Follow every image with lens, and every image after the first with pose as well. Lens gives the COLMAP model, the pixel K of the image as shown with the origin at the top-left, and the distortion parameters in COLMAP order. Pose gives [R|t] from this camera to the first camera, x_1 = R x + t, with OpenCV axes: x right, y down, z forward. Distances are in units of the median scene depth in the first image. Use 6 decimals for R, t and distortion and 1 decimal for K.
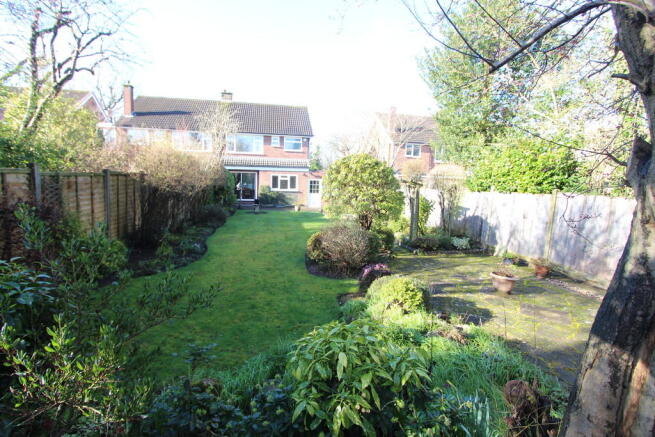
lens RADIAL K [[298.6, 0, 327.5], [0, 298.6, 218.5], [0, 0, 1]] dist [-0.016799, 0.000124]
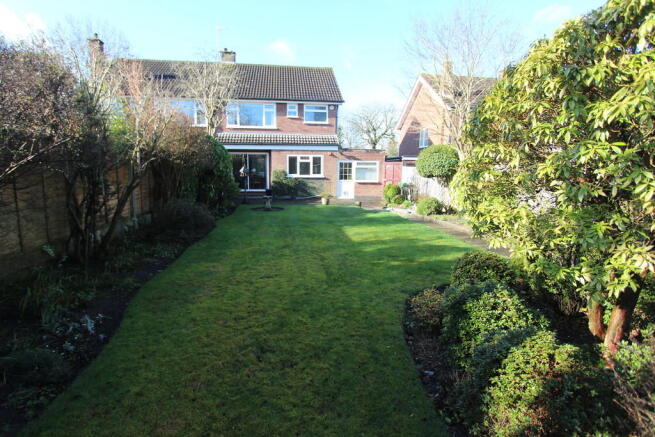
lens RADIAL K [[298.6, 0, 327.5], [0, 298.6, 218.5], [0, 0, 1]] dist [-0.016799, 0.000124]
pose [[0.998699, -0.010749, -0.049839, -0.053943], [0.012502, 0.999310, 0.034987, -0.015717], [0.049429, -0.035564, 0.998144, 0.260307]]
